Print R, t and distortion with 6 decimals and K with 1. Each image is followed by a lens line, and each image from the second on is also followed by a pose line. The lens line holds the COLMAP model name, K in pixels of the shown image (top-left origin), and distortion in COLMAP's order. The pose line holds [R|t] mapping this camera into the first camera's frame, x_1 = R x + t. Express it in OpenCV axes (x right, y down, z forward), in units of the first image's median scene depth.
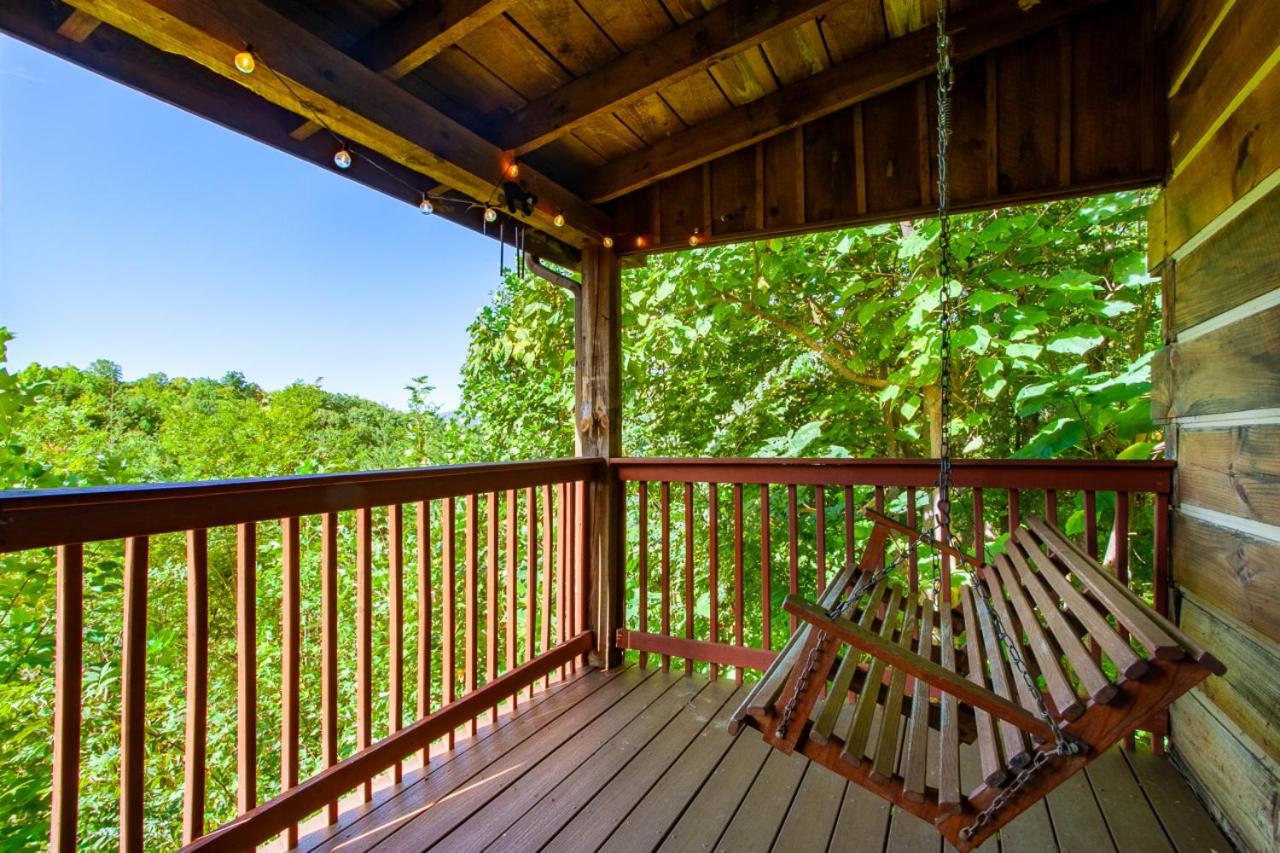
lens RADIAL K [[640.1, 0, 630.7], [0, 640.1, 430.9], [0, 0, 1]] dist [-0.040761, 0.043457]
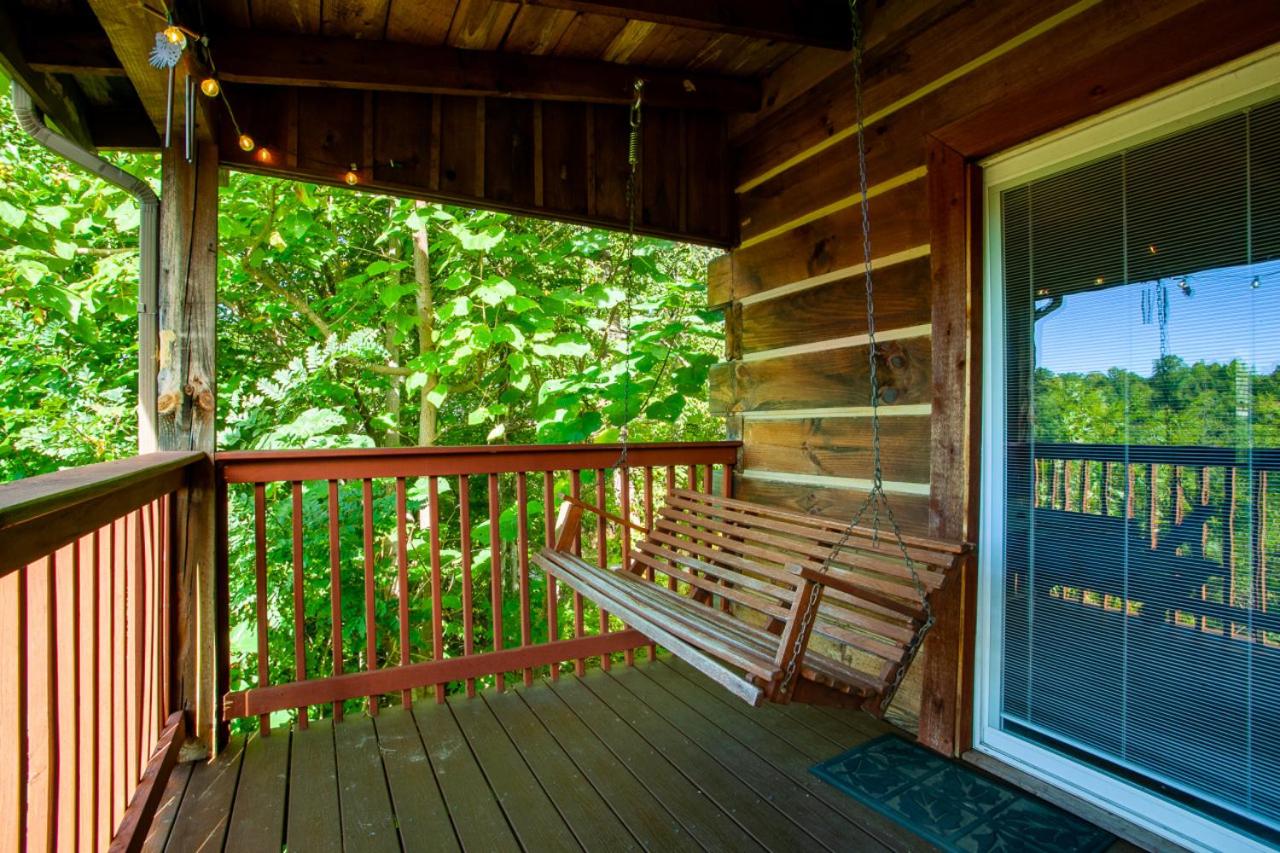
lens RADIAL K [[644.0, 0, 644.5], [0, 644.0, 425.2], [0, 0, 1]] dist [-0.046672, 0.027831]
pose [[0.579370, 0.004513, 0.815052, -0.236163], [-0.011504, 0.999930, 0.002640, 0.004227], [-0.814984, -0.010906, 0.579381, 0.162477]]
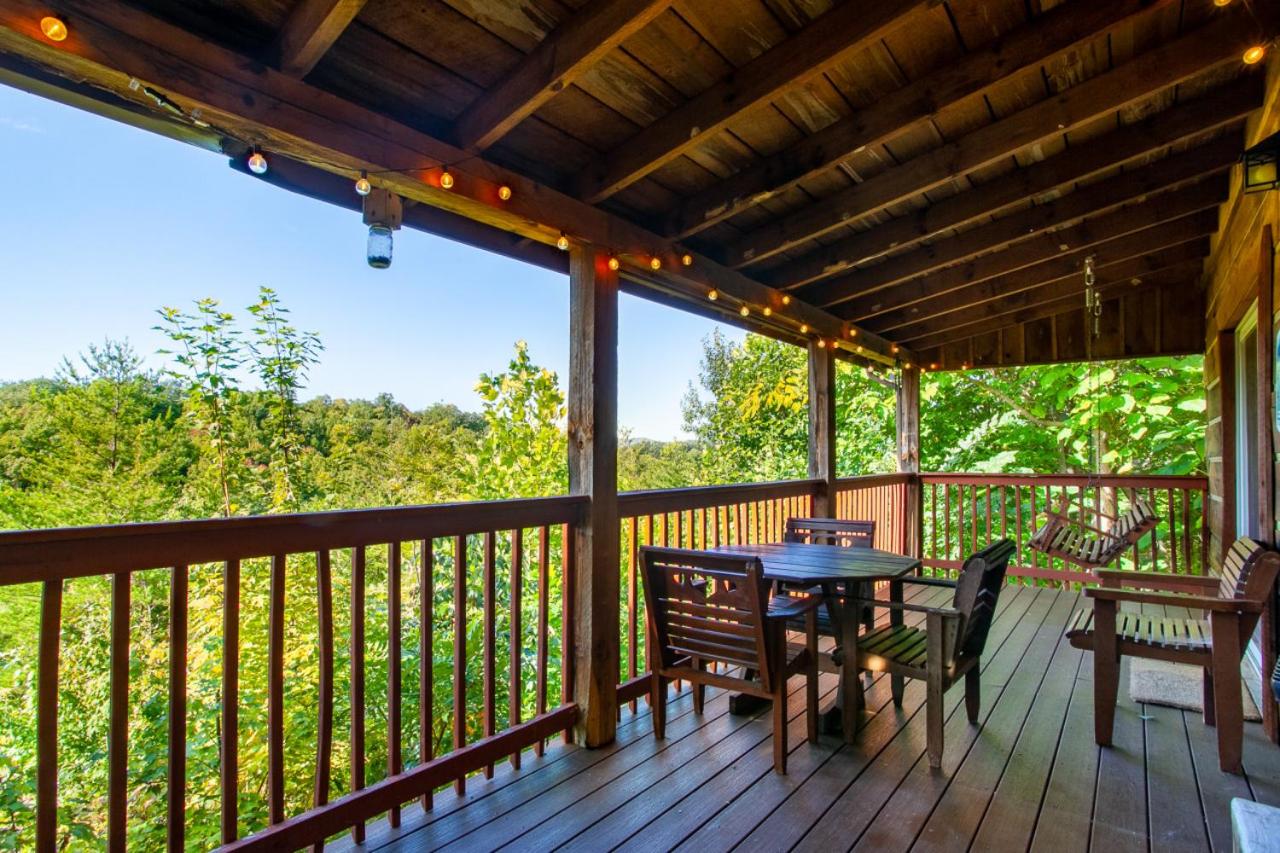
lens RADIAL K [[661.9, 0, 609.1], [0, 661.9, 439.9], [0, 0, 1]] dist [-0.046710, 0.032338]
pose [[0.978435, 0.001768, -0.206547, -0.416390], [-0.004422, 0.999913, -0.012388, -0.023409], [0.206507, 0.013034, 0.978358, -0.928390]]
